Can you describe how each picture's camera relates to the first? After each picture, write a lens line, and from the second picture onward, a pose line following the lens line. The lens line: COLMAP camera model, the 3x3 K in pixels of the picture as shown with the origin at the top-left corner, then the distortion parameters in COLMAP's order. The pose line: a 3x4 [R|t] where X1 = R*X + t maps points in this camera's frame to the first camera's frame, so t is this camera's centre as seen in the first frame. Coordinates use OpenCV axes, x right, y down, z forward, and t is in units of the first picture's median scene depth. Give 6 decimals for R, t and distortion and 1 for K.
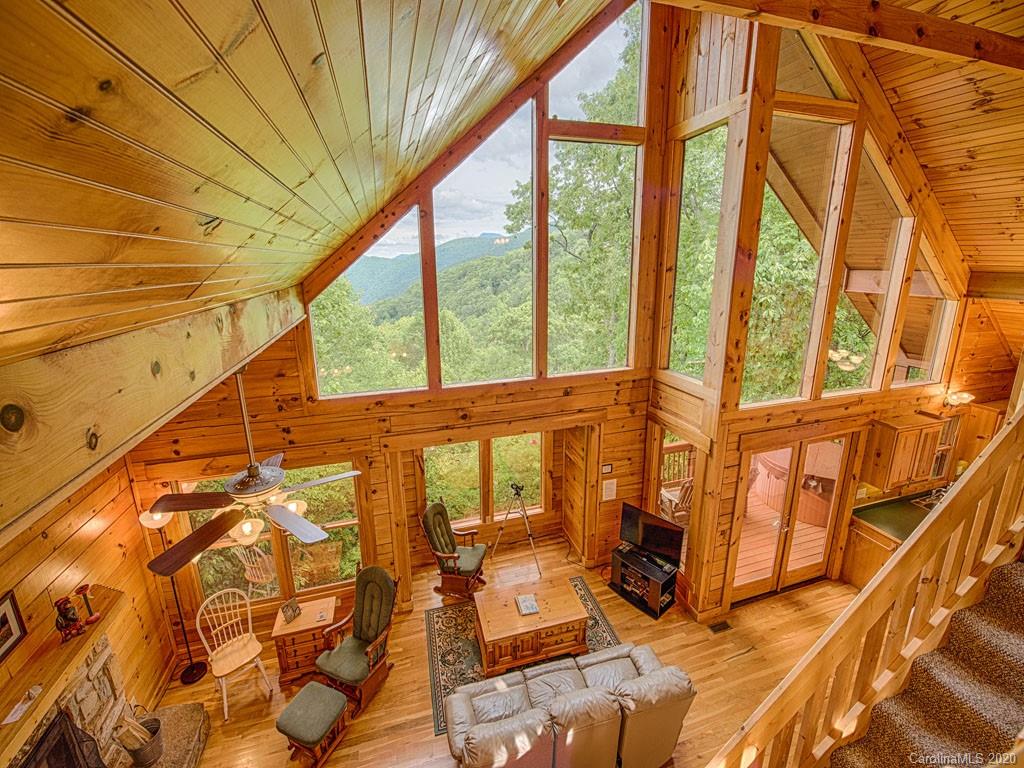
lens RADIAL K [[370.1, 0, 478.6], [0, 370.1, 379.5], [0, 0, 1]] dist [-0.011317, -0.000439]
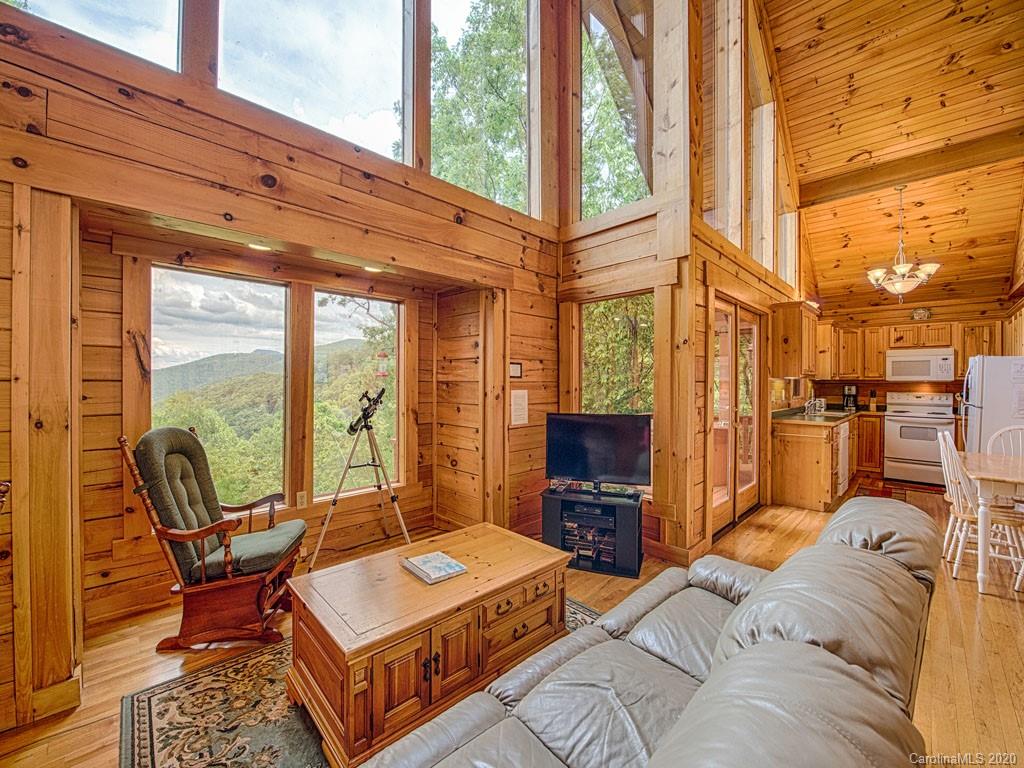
lens RADIAL K [[422.6, 0, 478.3], [0, 422.6, 386.8], [0, 0, 1]] dist [-0.019079, 0.000493]
pose [[0.881399, 0.033999, 0.471147, -0.046790], [0.060182, 0.981196, -0.183391, 0.462254], [-0.468523, 0.189996, 0.862779, 0.493795]]
